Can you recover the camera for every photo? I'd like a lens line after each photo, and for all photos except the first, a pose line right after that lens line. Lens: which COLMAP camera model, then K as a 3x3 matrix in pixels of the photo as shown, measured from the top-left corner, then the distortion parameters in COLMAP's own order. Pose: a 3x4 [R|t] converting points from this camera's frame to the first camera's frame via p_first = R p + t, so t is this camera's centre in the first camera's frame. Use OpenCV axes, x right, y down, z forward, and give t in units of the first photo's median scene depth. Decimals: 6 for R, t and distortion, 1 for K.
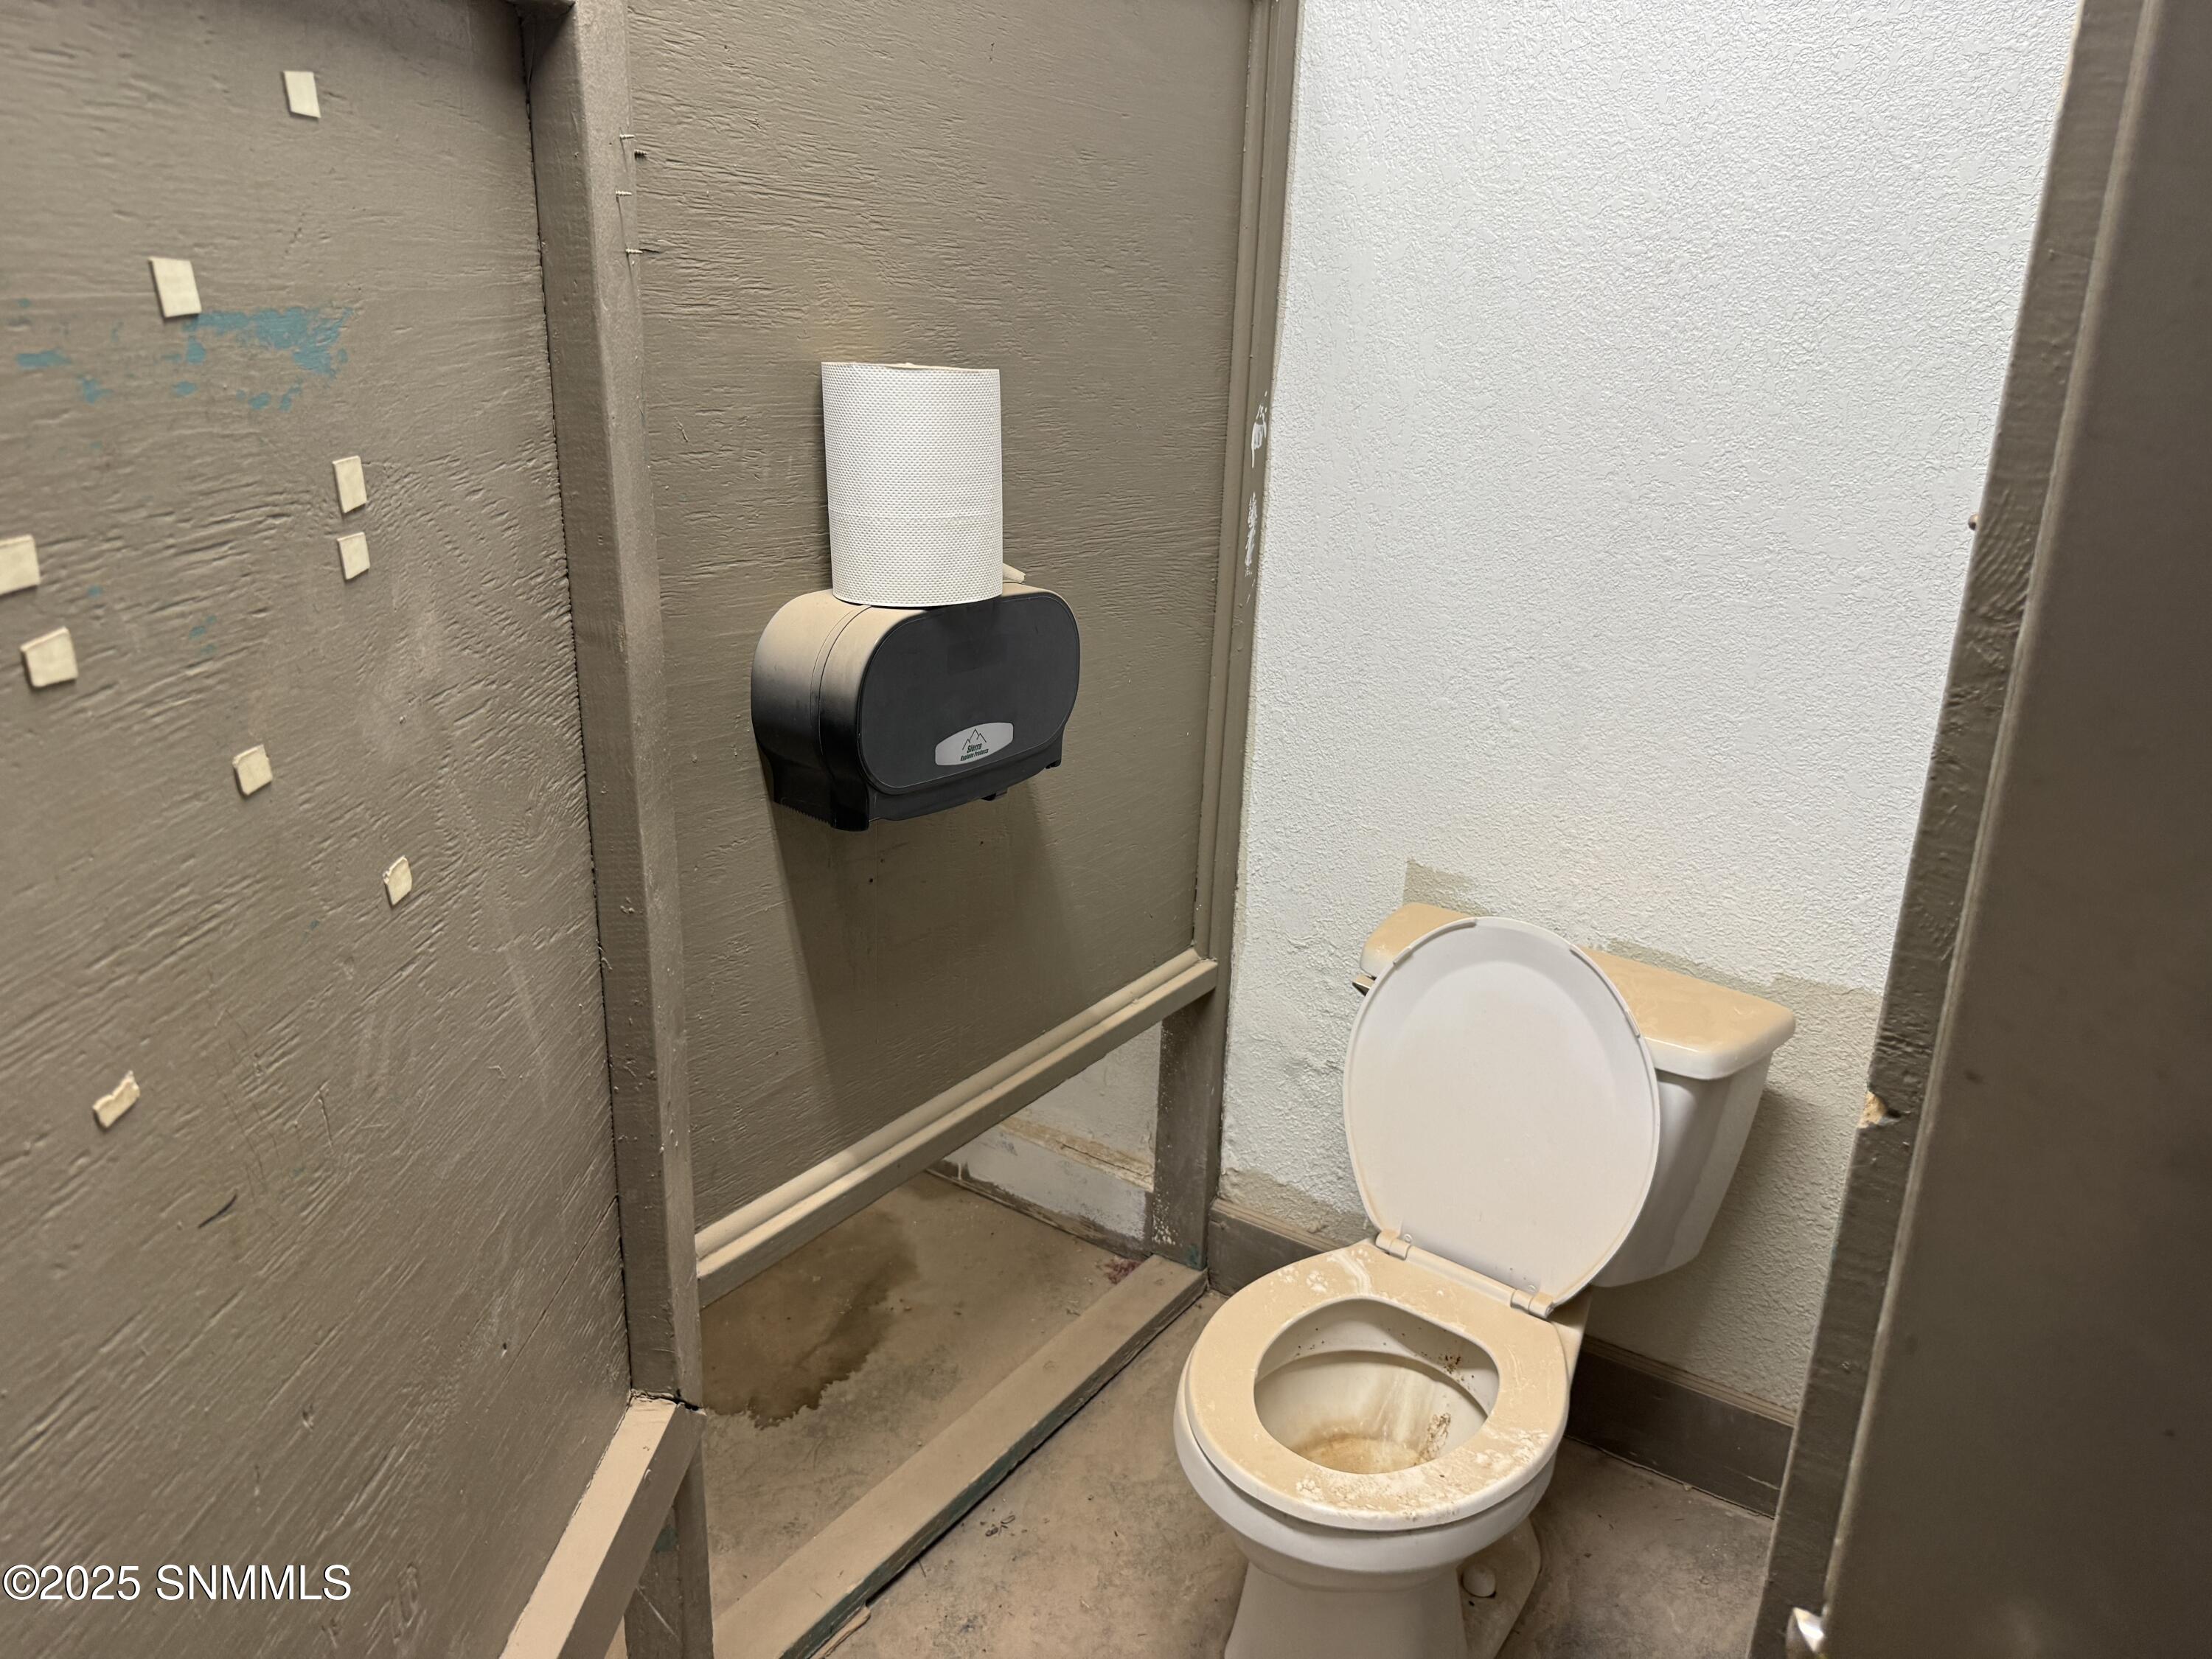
lens RADIAL K [[1701.5, 0, 1106.0], [0, 1701.5, 829.5], [0, 0, 1]] dist [0.219949, 0.000662]
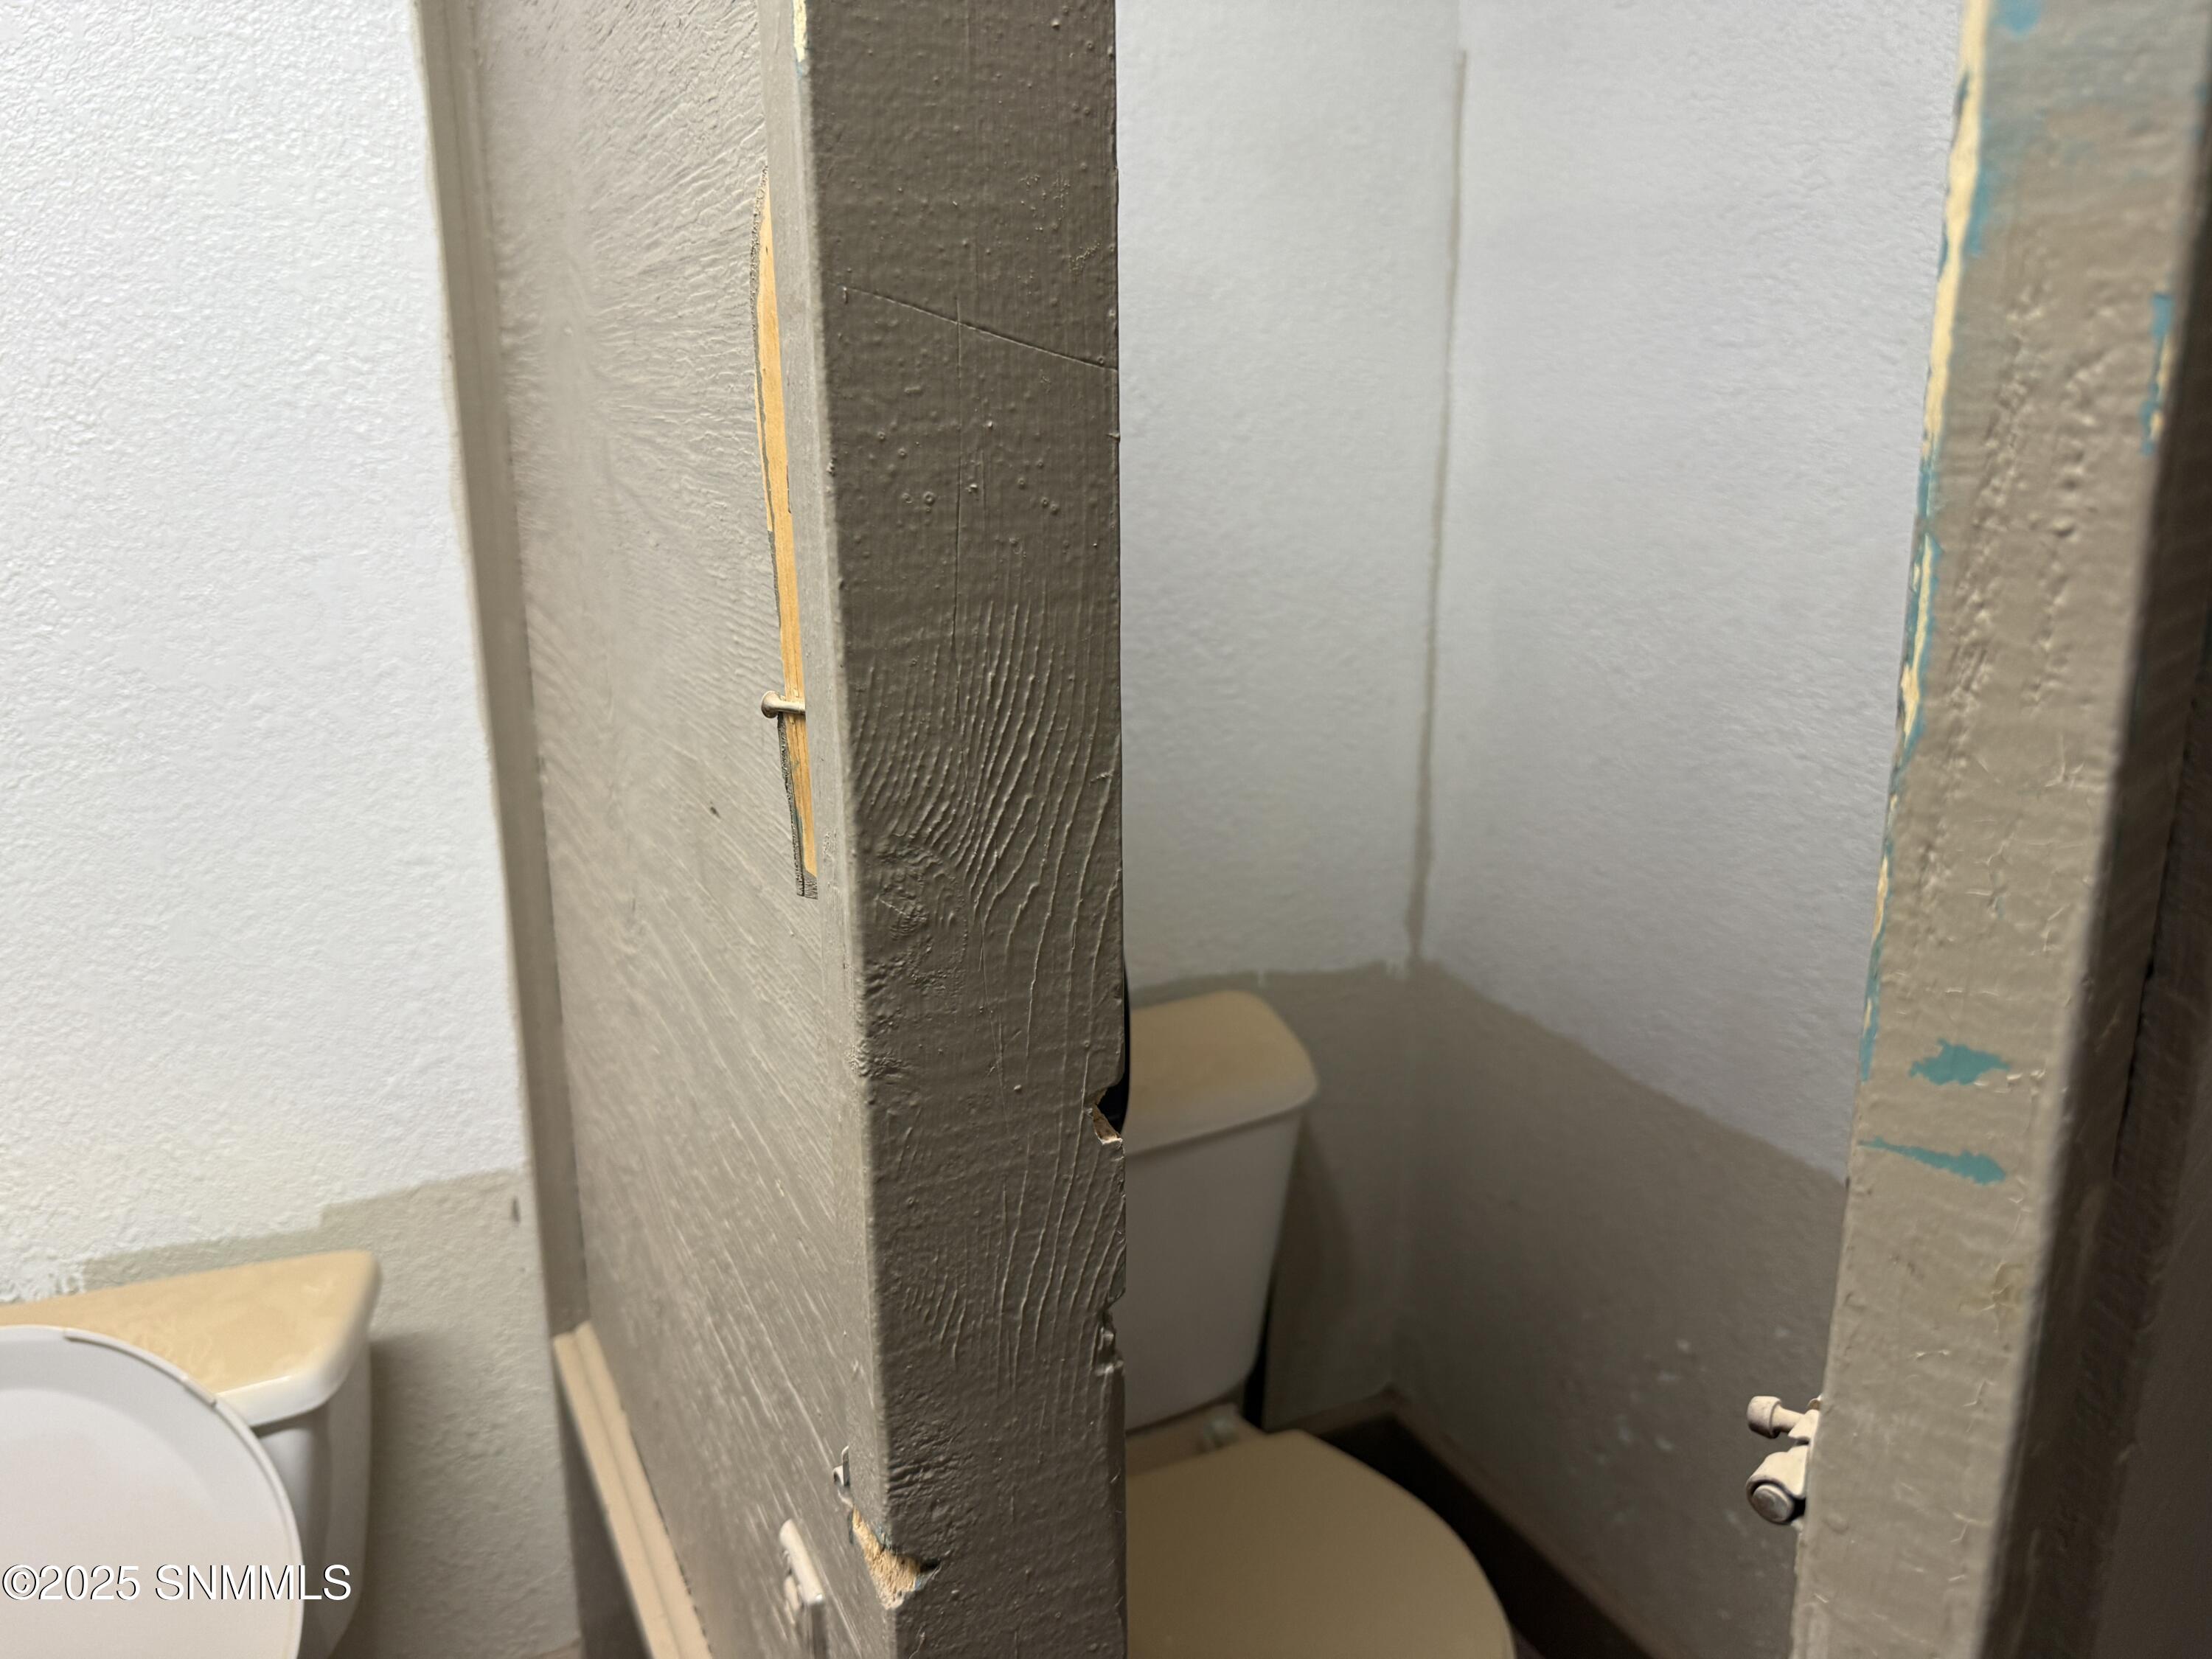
lens RADIAL K [[1702.8, 0, 1106.0], [0, 1702.8, 829.5], [0, 0, 1]] dist [0.041697, -0.072947]
pose [[0.538805, -0.302109, 0.786397, 0.039993], [0.298586, 0.941370, 0.157066, -0.121989], [-0.787741, 0.150179, 0.597420, 0.358993]]
